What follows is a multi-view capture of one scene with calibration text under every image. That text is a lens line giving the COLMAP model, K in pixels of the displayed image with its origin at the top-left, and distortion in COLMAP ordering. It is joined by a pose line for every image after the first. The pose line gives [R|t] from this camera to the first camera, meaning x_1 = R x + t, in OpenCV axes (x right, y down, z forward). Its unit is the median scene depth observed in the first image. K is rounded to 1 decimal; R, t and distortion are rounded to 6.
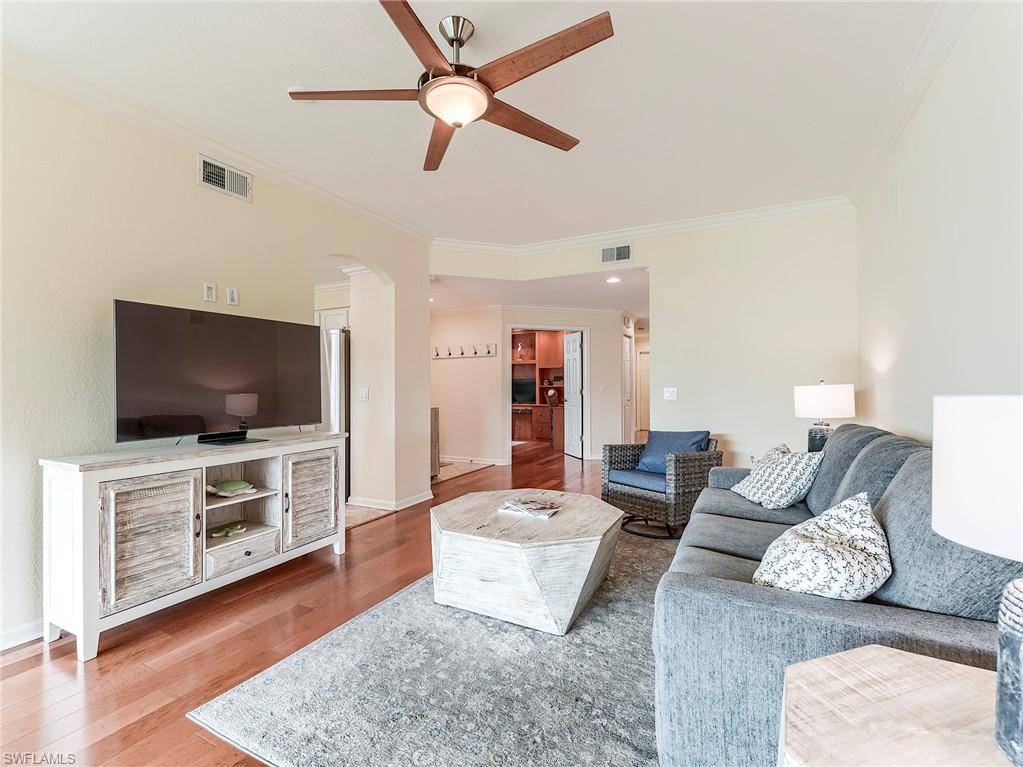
lens RADIAL K [[462.3, 0, 513.2], [0, 462.3, 383.5], [0, 0, 1]] dist [-0.006836, -0.003180]
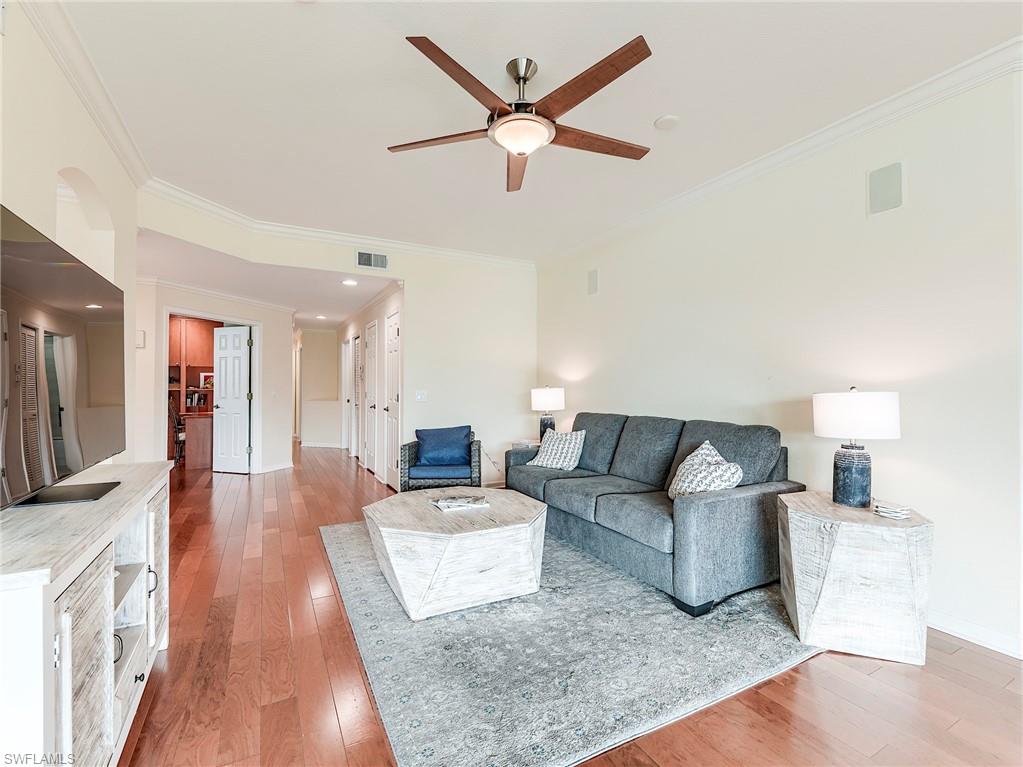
lens RADIAL K [[462.3, 0, 514.1], [0, 462.3, 382.7], [0, 0, 1]] dist [-0.006836, -0.003180]
pose [[0.572799, 0.009905, 0.819636, -0.774937], [-0.003130, 0.999946, -0.009897, 0.000986], [-0.819690, 0.003103, 0.572799, 0.280801]]
